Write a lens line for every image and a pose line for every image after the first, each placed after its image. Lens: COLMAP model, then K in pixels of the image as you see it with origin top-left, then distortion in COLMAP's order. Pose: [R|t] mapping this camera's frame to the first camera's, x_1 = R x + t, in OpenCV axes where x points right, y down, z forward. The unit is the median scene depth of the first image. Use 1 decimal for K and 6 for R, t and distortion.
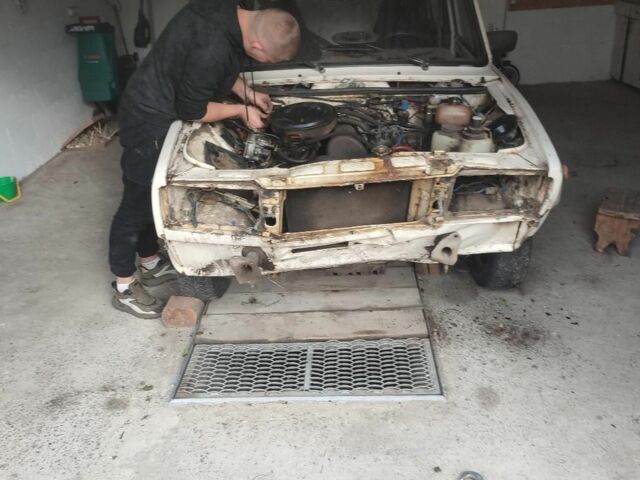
lens RADIAL K [[634.8, 0, 320.0], [0, 634.8, 240.0], [0, 0, 1]] dist [0.007476, -0.002942]
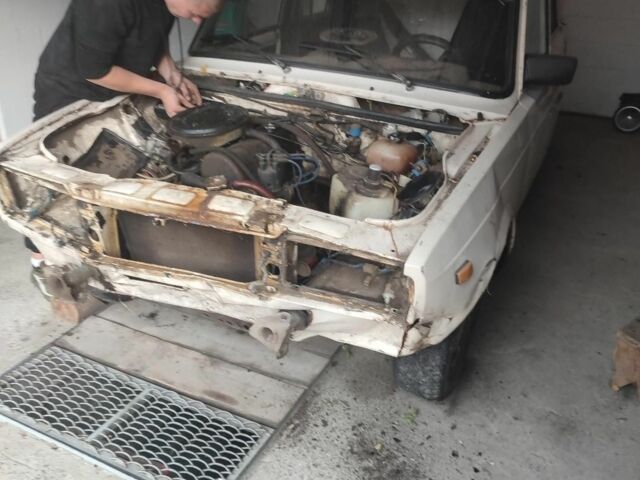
lens RADIAL K [[634.8, 0, 320.0], [0, 634.8, 240.0], [0, 0, 1]] dist [0.007476, -0.002942]
pose [[0.904195, 0.248032, -0.347725, 0.414544], [-0.239245, 0.968523, 0.068735, -0.131176], [0.353828, 0.021041, 0.935074, 0.273947]]
